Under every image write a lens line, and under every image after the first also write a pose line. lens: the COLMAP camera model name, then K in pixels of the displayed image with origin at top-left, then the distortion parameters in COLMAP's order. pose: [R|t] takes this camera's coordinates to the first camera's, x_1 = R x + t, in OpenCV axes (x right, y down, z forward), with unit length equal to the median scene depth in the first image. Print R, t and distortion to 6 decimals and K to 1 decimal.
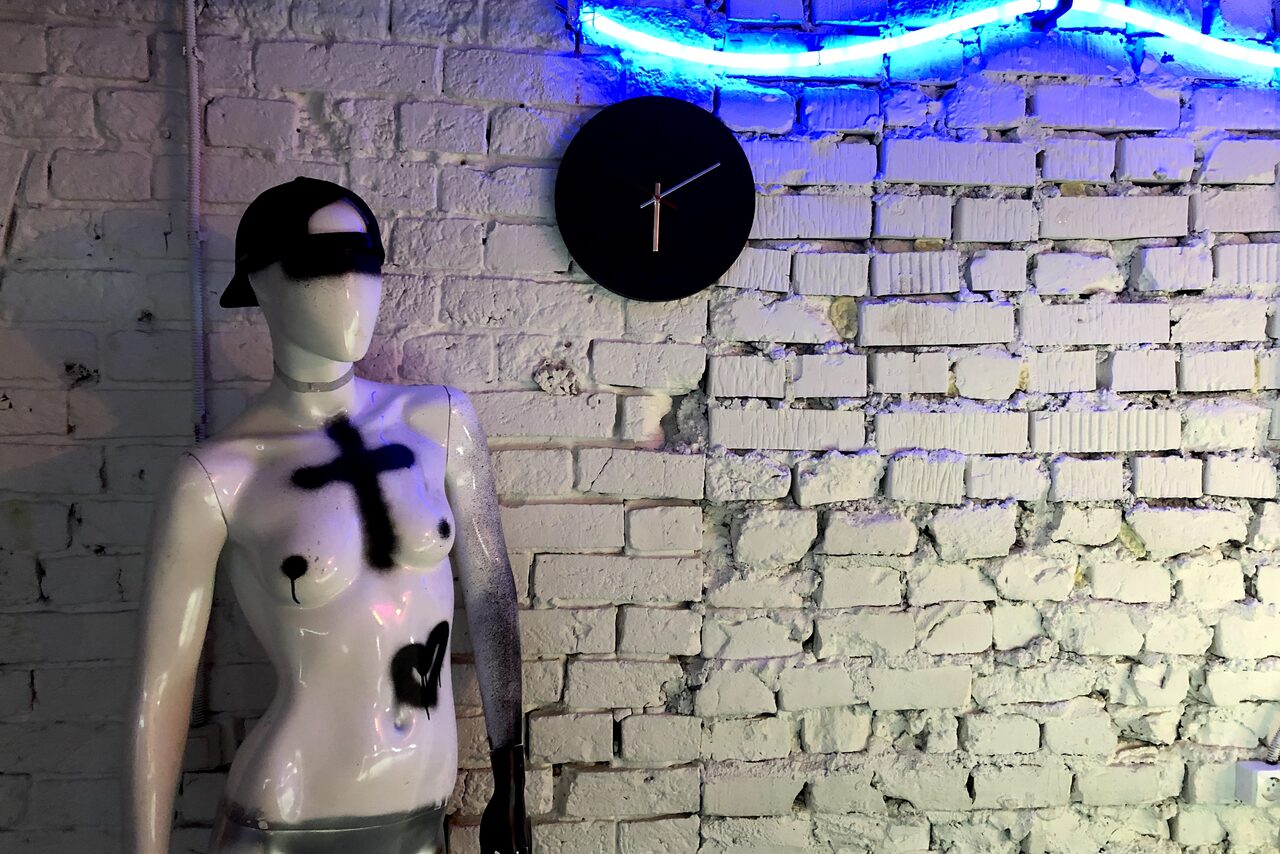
lens RADIAL K [[1049.4, 0, 635.5], [0, 1049.4, 423.1], [0, 0, 1]] dist [0.029839, -0.020815]
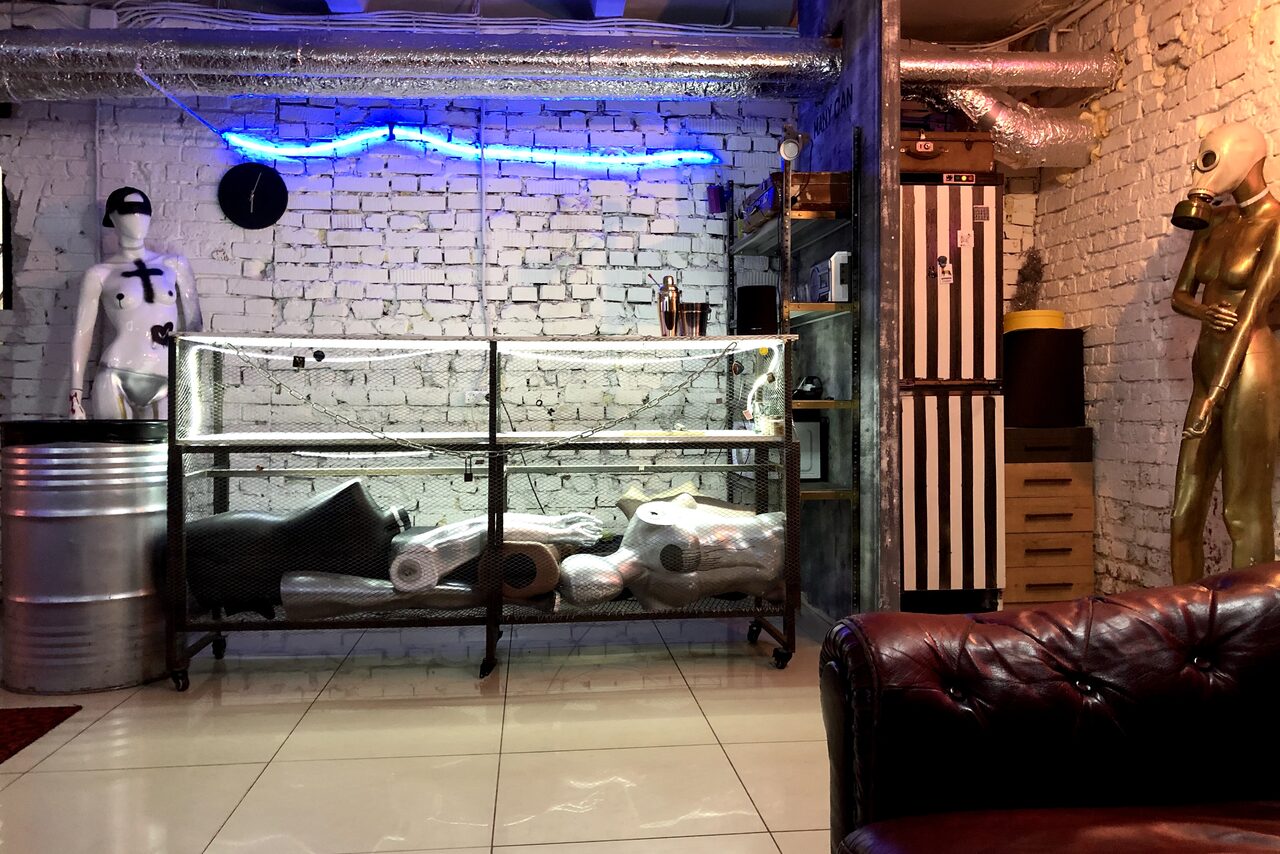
lens RADIAL K [[1049.4, 0, 637.0], [0, 1049.4, 417.8], [0, 0, 1]] dist [0.029839, -0.020815]
pose [[0.999941, -0.003521, 0.010250, 1.067977], [0.003950, 0.999103, -0.042155, 0.546379], [-0.010092, 0.042193, 0.999059, -1.974407]]
